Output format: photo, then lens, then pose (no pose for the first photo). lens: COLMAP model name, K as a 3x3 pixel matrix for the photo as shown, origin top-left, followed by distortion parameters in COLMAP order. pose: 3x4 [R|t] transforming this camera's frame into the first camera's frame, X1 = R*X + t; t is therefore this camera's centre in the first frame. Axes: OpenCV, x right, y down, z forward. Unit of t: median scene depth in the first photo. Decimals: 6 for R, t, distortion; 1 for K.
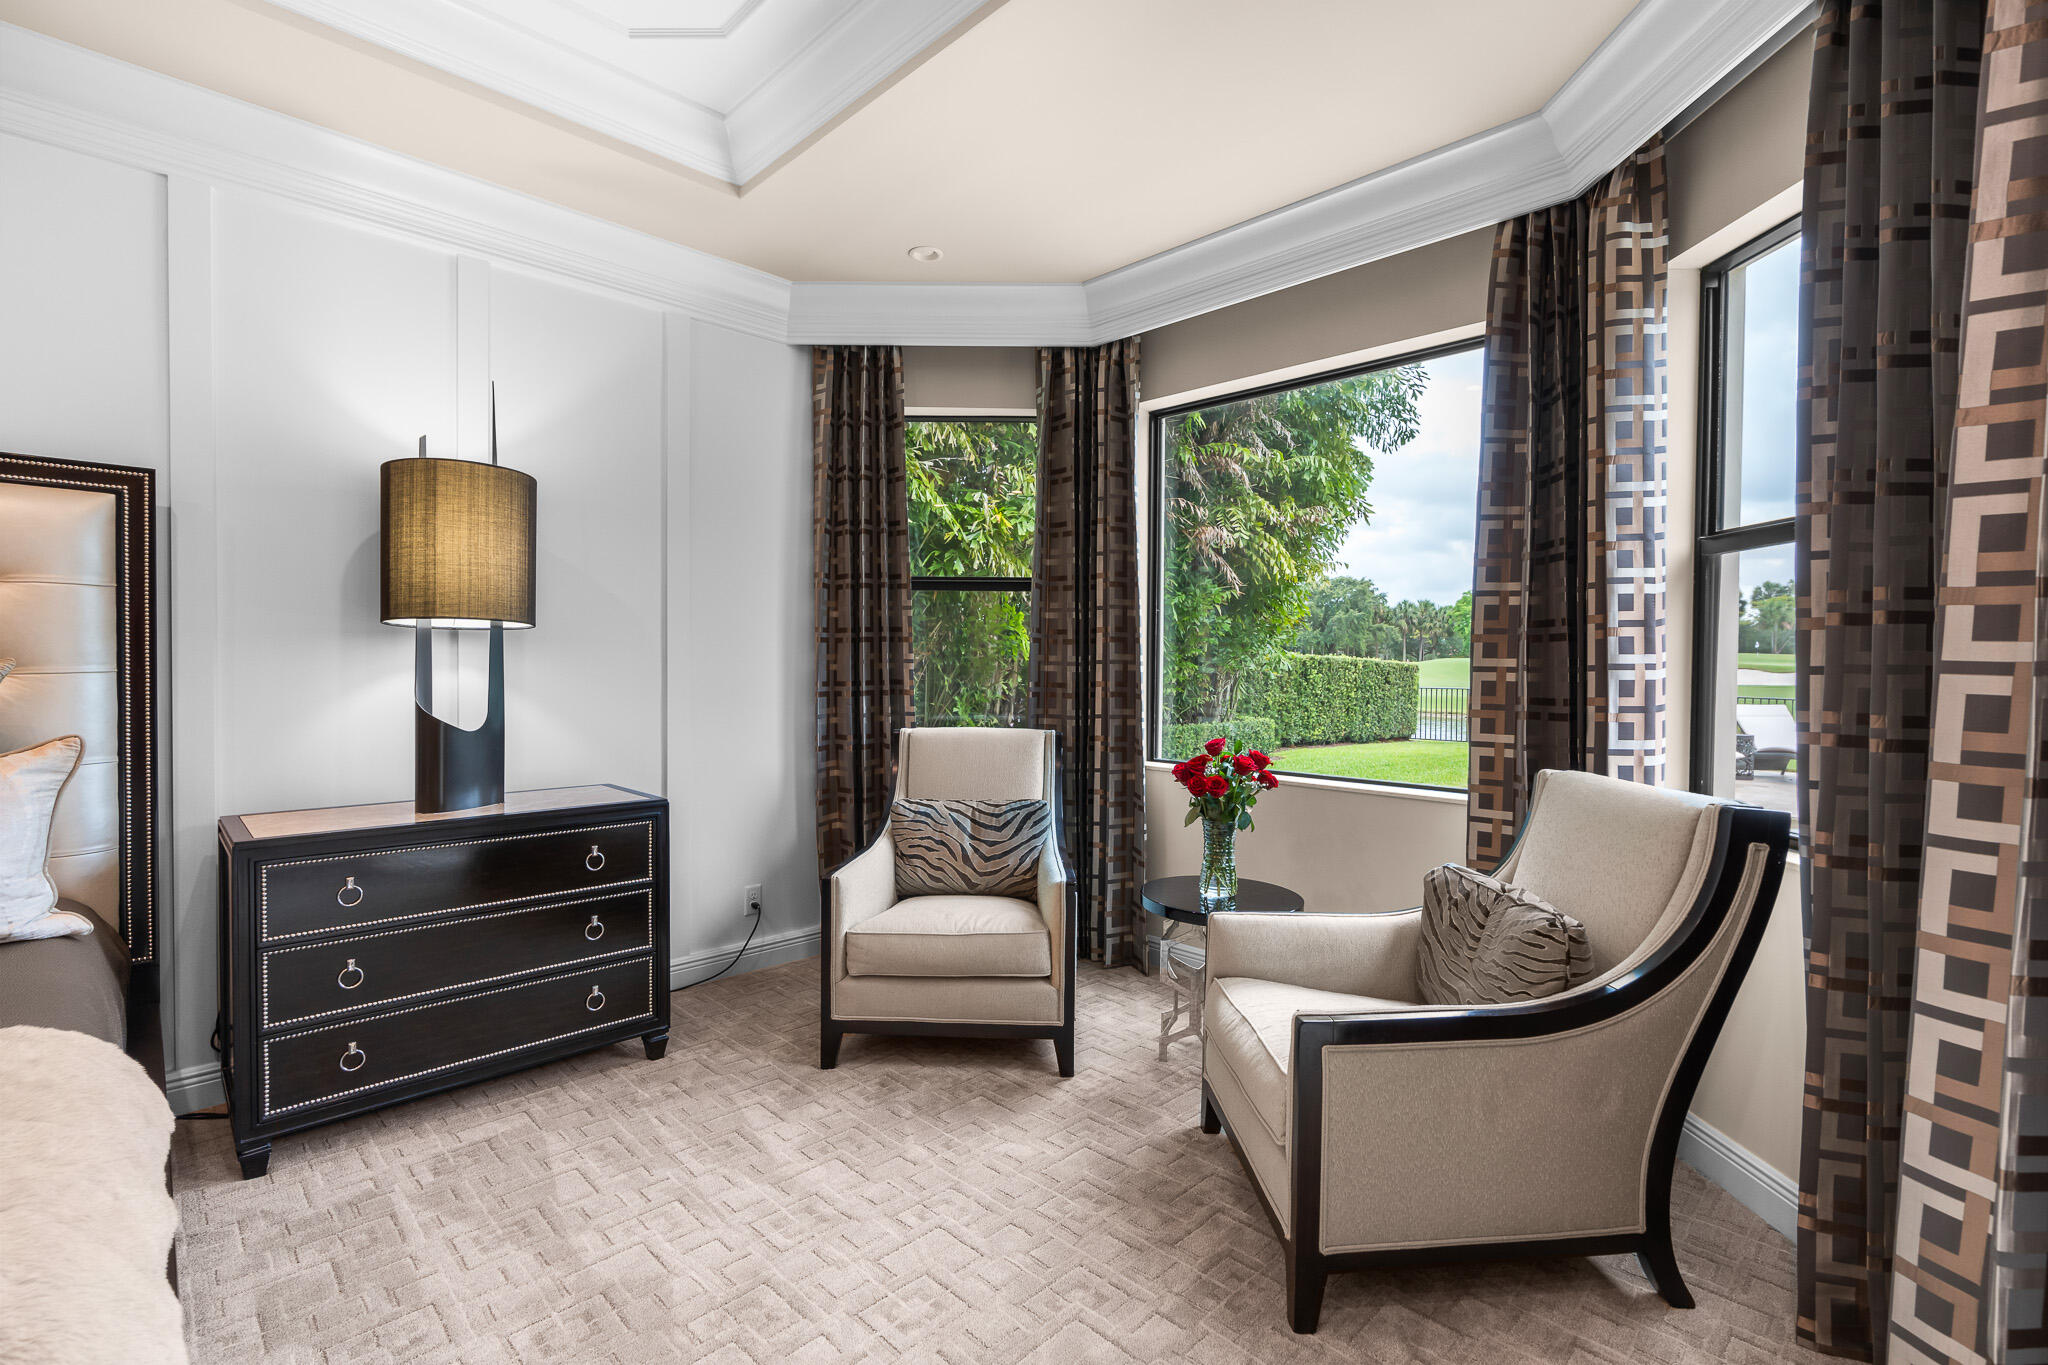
lens RADIAL K [[924.2, 0, 1020.5], [0, 924.2, 681.3], [0, 0, 1]] dist [-0.010117, 0.004738]
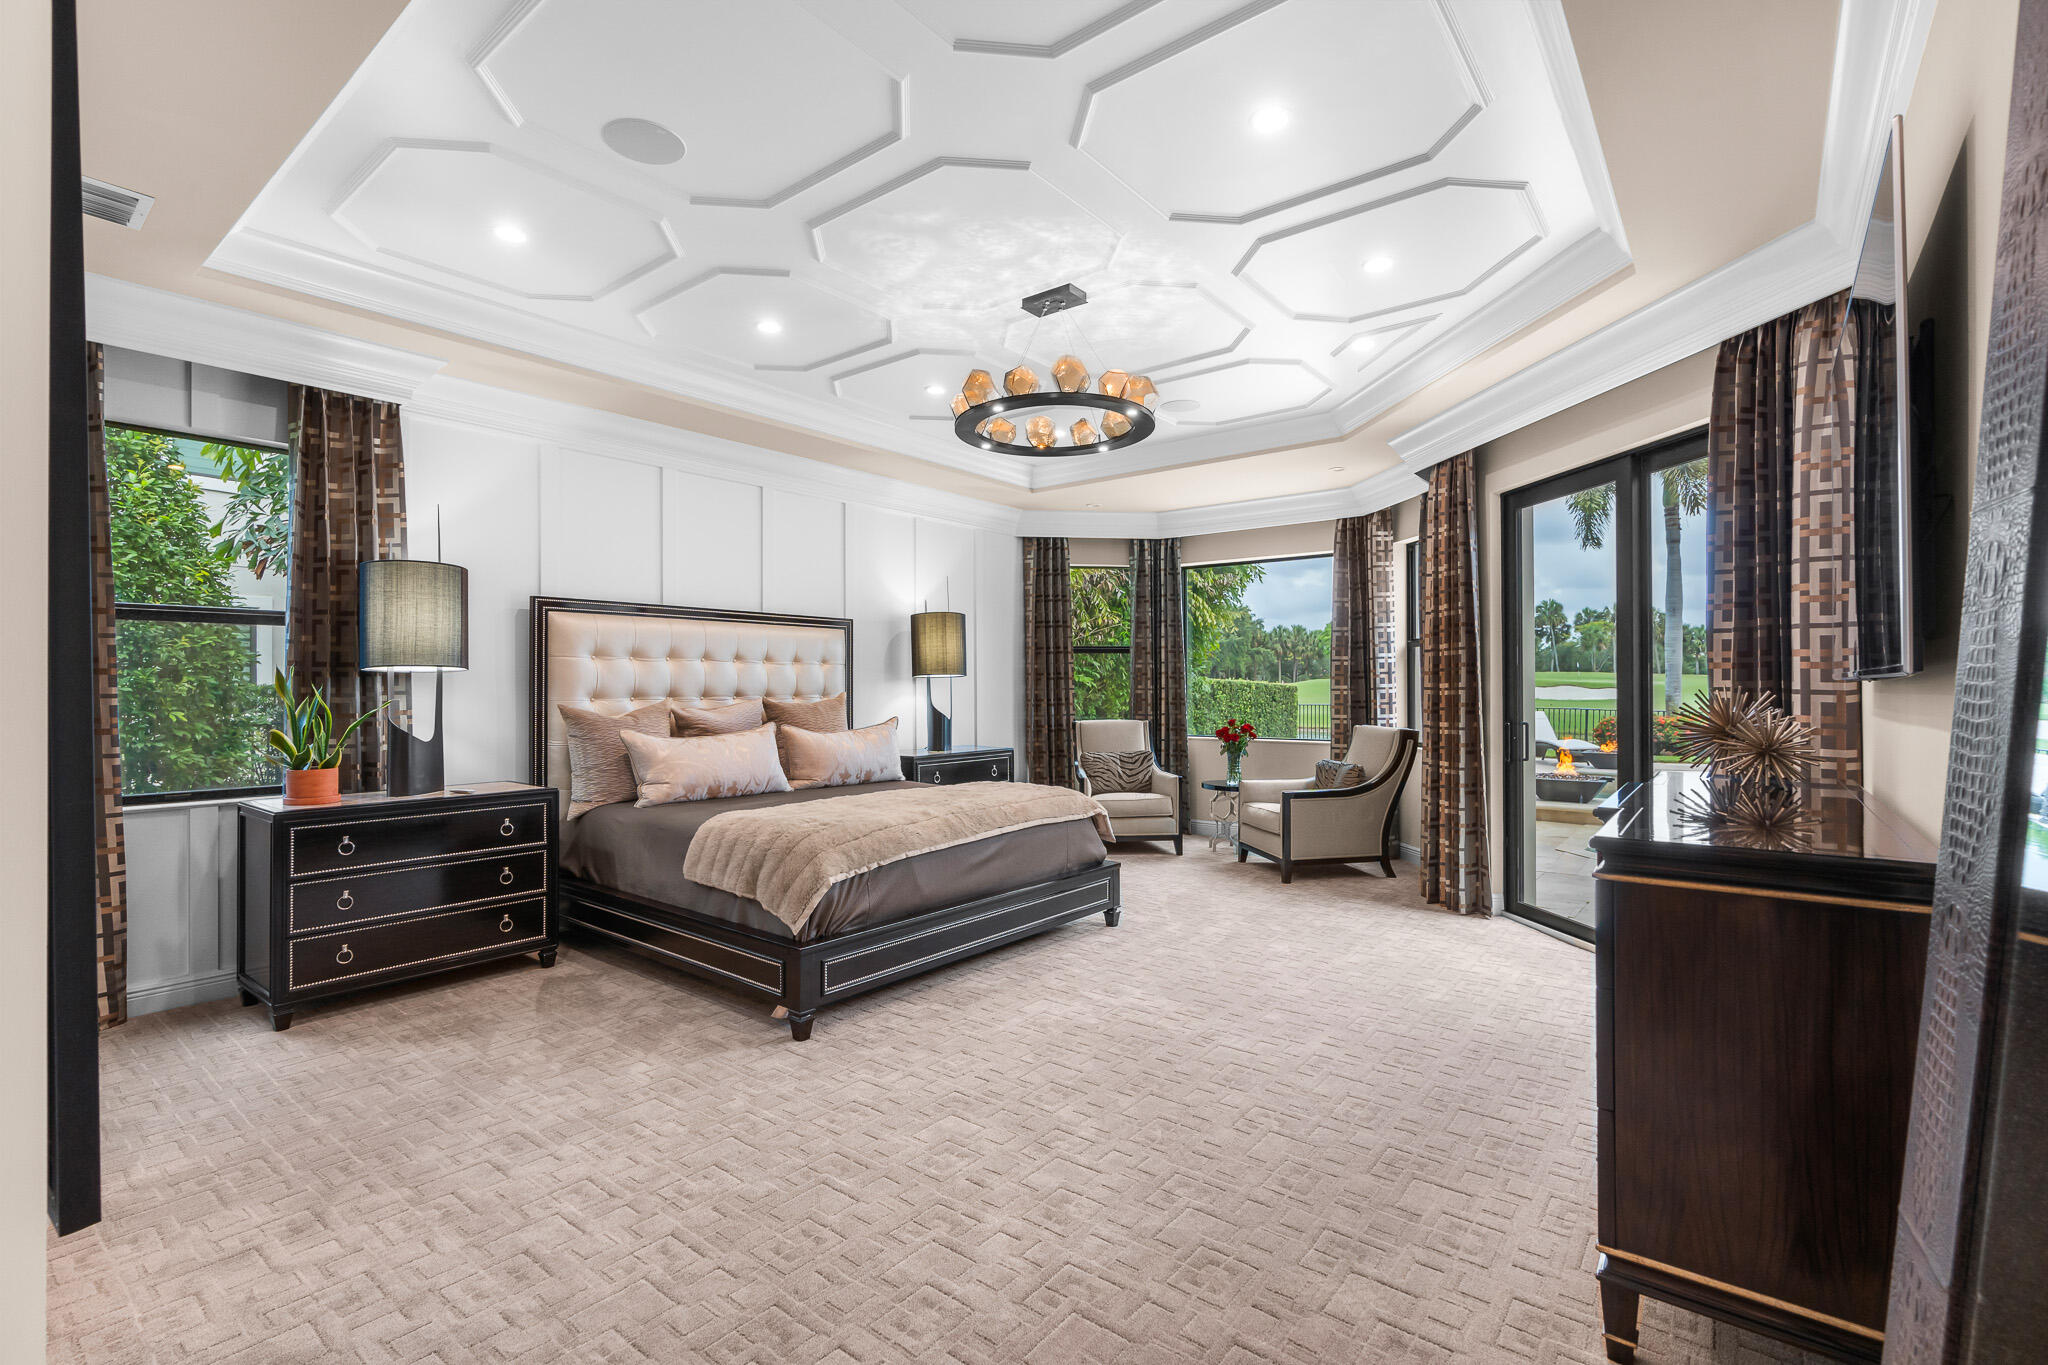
lens RADIAL K [[930.3, 0, 1024.0], [0, 930.3, 681.3], [0, 0, 1]] dist [-0.007970, 0.000628]
pose [[0.991913, -0.010442, 0.126489, -0.637878], [0.013728, 0.999590, -0.025138, 0.015458], [-0.126175, 0.026671, 0.991649, -1.358506]]
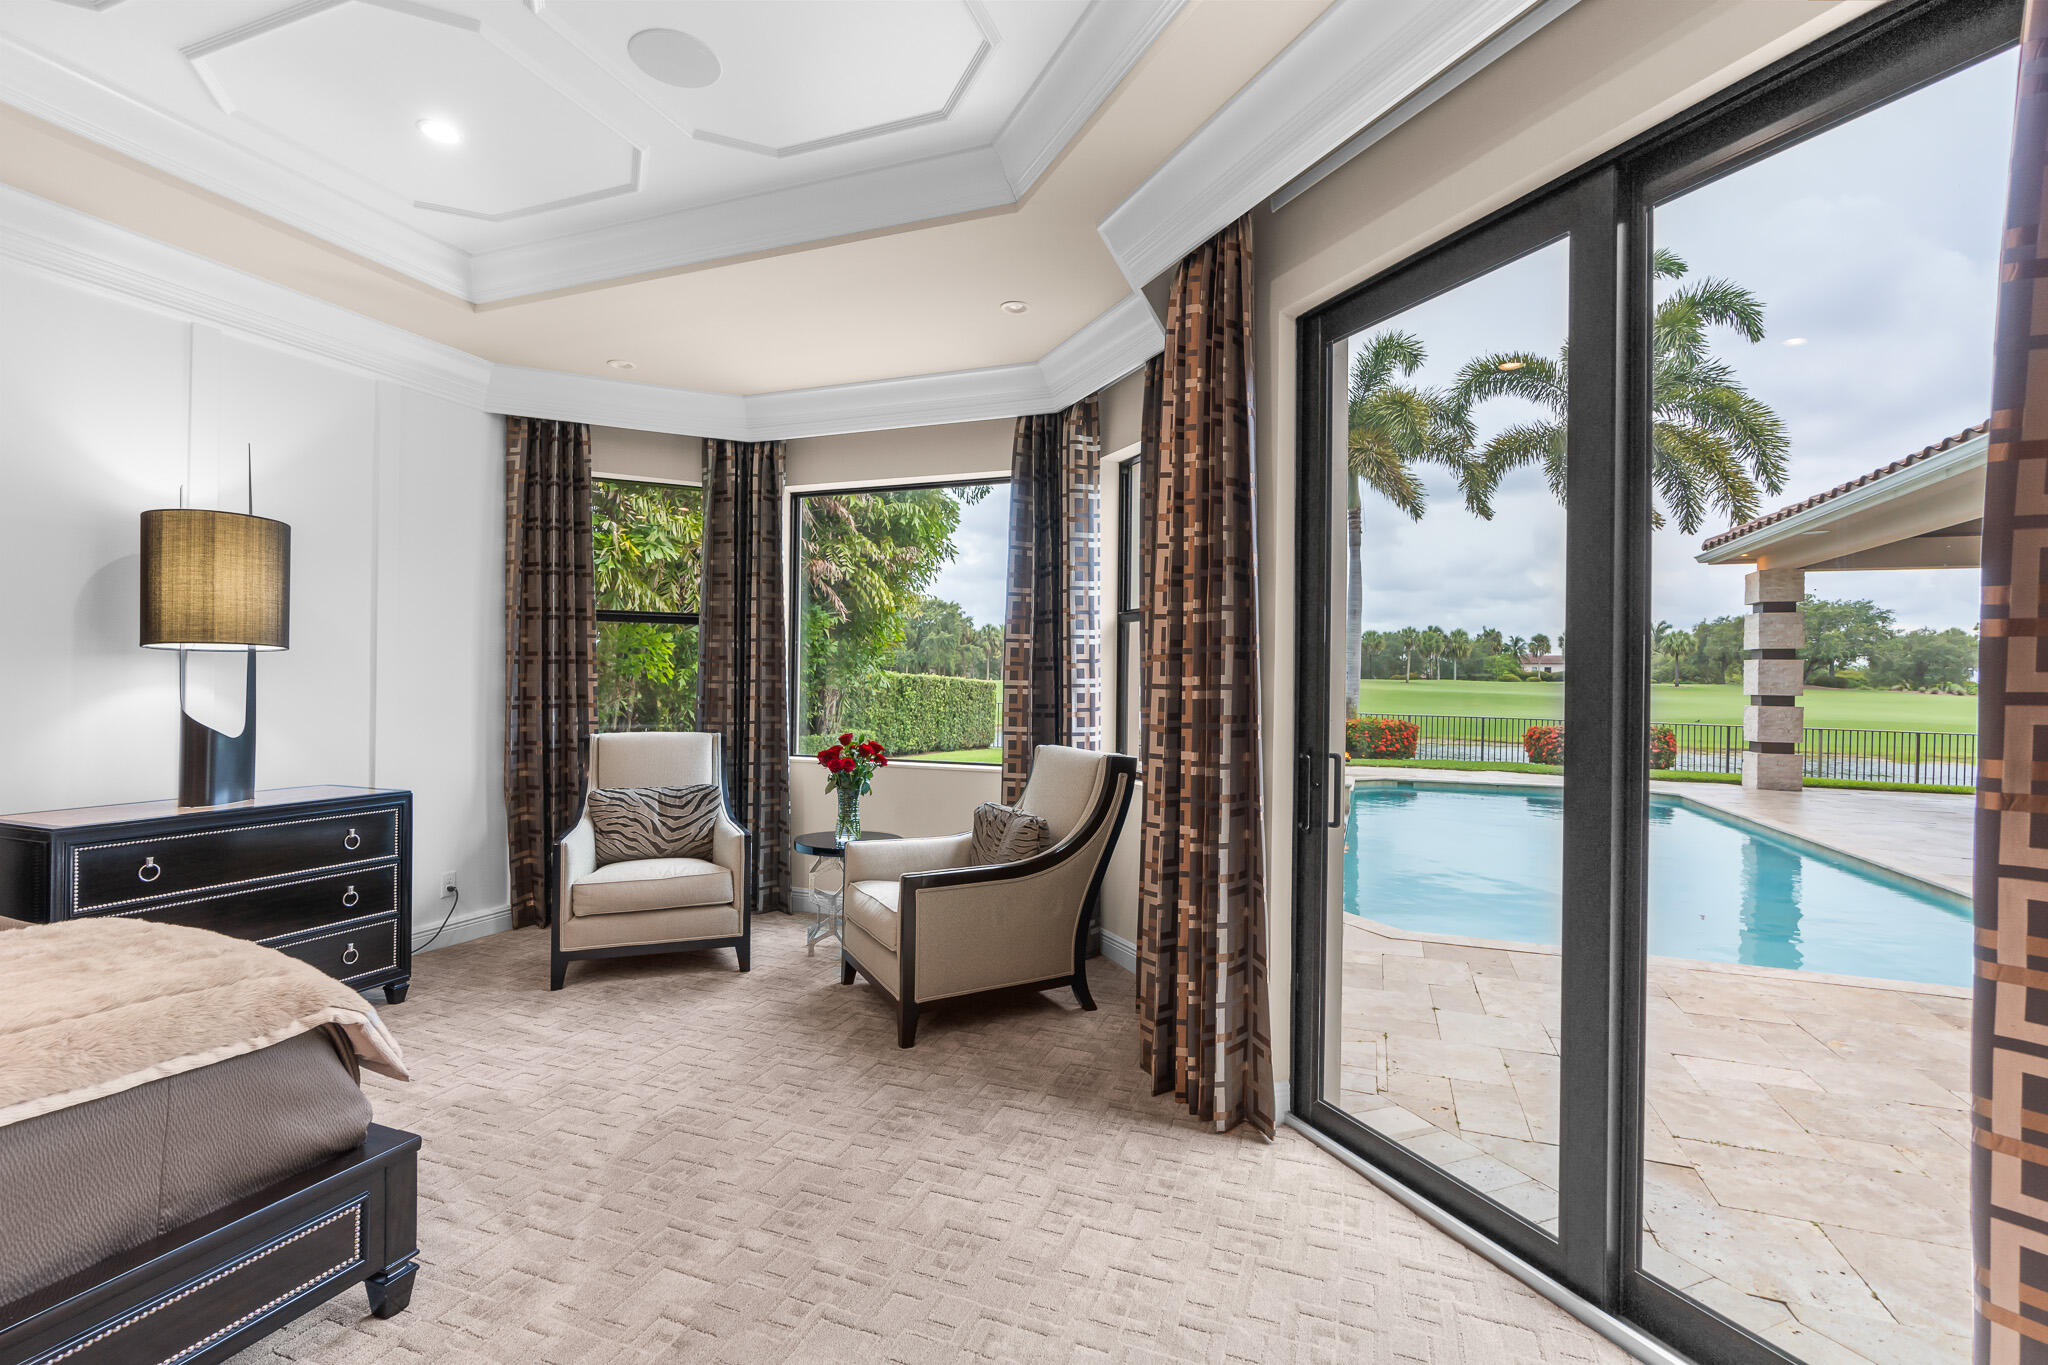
lens RADIAL K [[924.2, 0, 1020.5], [0, 924.2, 681.3], [0, 0, 1]] dist [-0.010117, 0.004738]
pose [[0.909607, 0.004075, 0.415450, -0.147718], [0.003730, 0.999832, -0.017973, 0.005971], [-0.415453, 0.017898, 0.909439, -0.455059]]
